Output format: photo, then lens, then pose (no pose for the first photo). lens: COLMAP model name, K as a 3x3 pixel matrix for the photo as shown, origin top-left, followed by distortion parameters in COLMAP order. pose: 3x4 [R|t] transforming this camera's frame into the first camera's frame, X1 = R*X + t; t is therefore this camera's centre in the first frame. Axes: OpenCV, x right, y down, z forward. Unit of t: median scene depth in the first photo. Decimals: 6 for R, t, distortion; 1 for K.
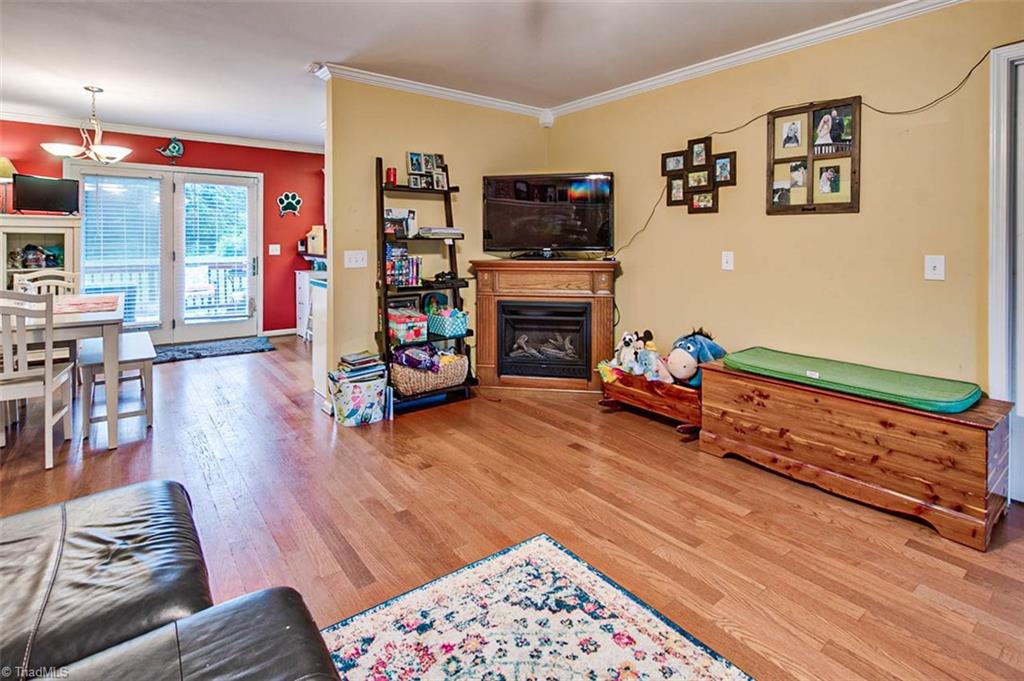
lens RADIAL K [[502.4, 0, 497.0], [0, 502.4, 245.5], [0, 0, 1]] dist [-0.003003, 0.000121]
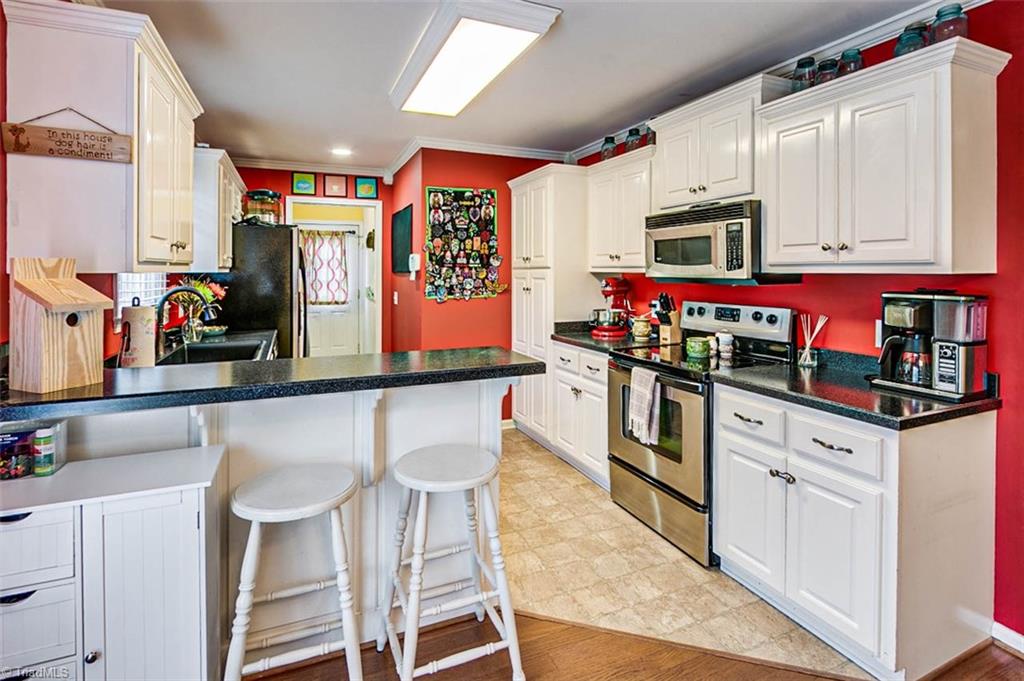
lens RADIAL K [[503.2, 0, 510.6], [0, 503.2, 277.4], [0, 0, 1]] dist [-0.003413, 0.000245]
pose [[0.232430, -0.017557, 0.972455, -1.163542], [0.015283, 0.999780, 0.014397, -0.070304], [-0.972493, 0.011516, 0.232647, 1.714348]]
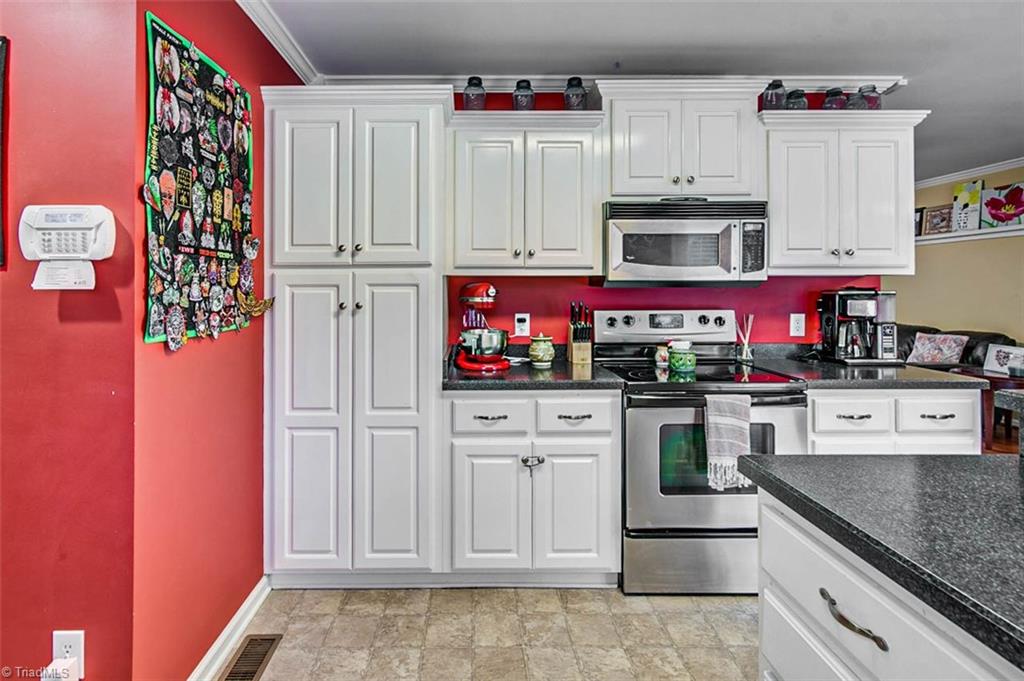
lens RADIAL K [[493.0, 0, 474.4], [0, 493.0, 286.8], [0, 0, 1]] dist [0.001244, 0.000205]
pose [[-0.799873, -0.001593, 0.600167, -0.369048], [0.006022, 0.999925, 0.010679, -0.050976], [-0.600139, 0.012156, -0.799804, 2.459767]]
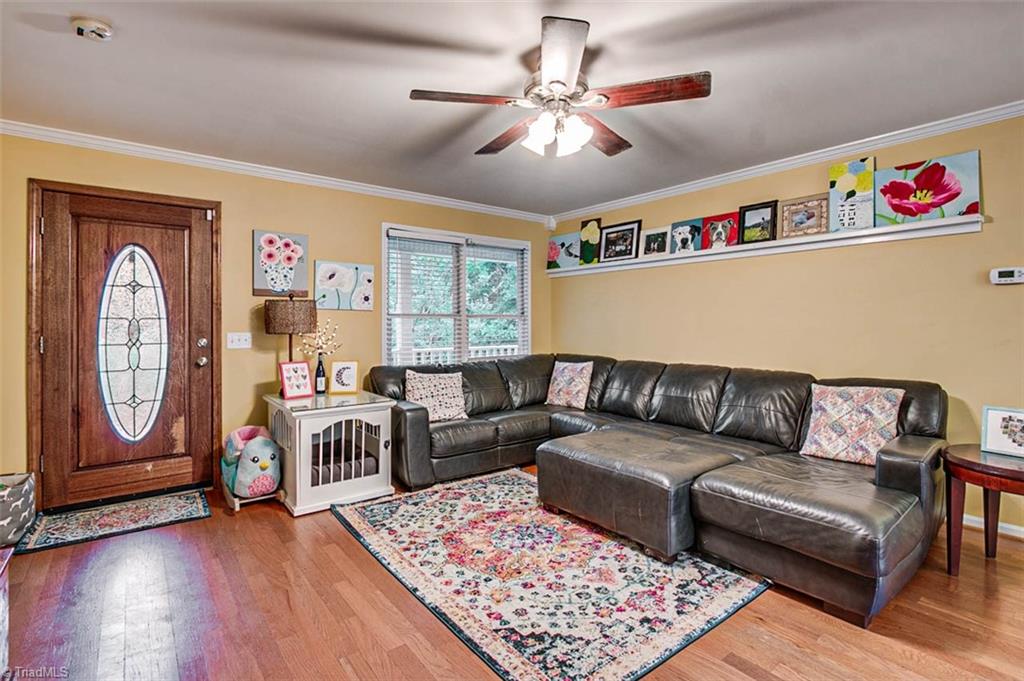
lens RADIAL K [[485.5, 0, 499.6], [0, 485.5, 320.3], [0, 0, 1]] dist [-0.012098, 0.000521]
pose [[-0.999945, 0.000868, -0.010492, 0.133141], [0.000806, 0.999982, 0.005917, -0.012048], [0.010497, 0.005908, -0.999927, 1.216640]]
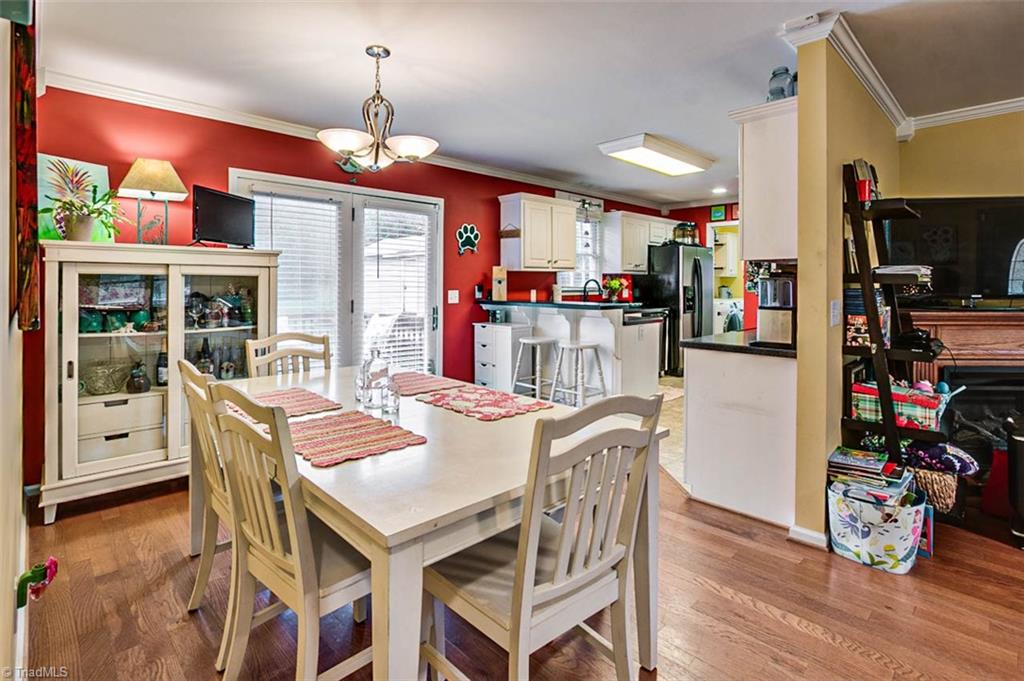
lens RADIAL K [[497.6, 0, 496.2], [0, 497.6, 283.2], [0, 0, 1]] dist [-0.003938, -0.000217]
pose [[0.993625, -0.002104, 0.112713, -1.017621], [0.003347, 0.999936, -0.010839, -0.009207], [-0.112683, 0.011147, 0.993568, 0.484689]]
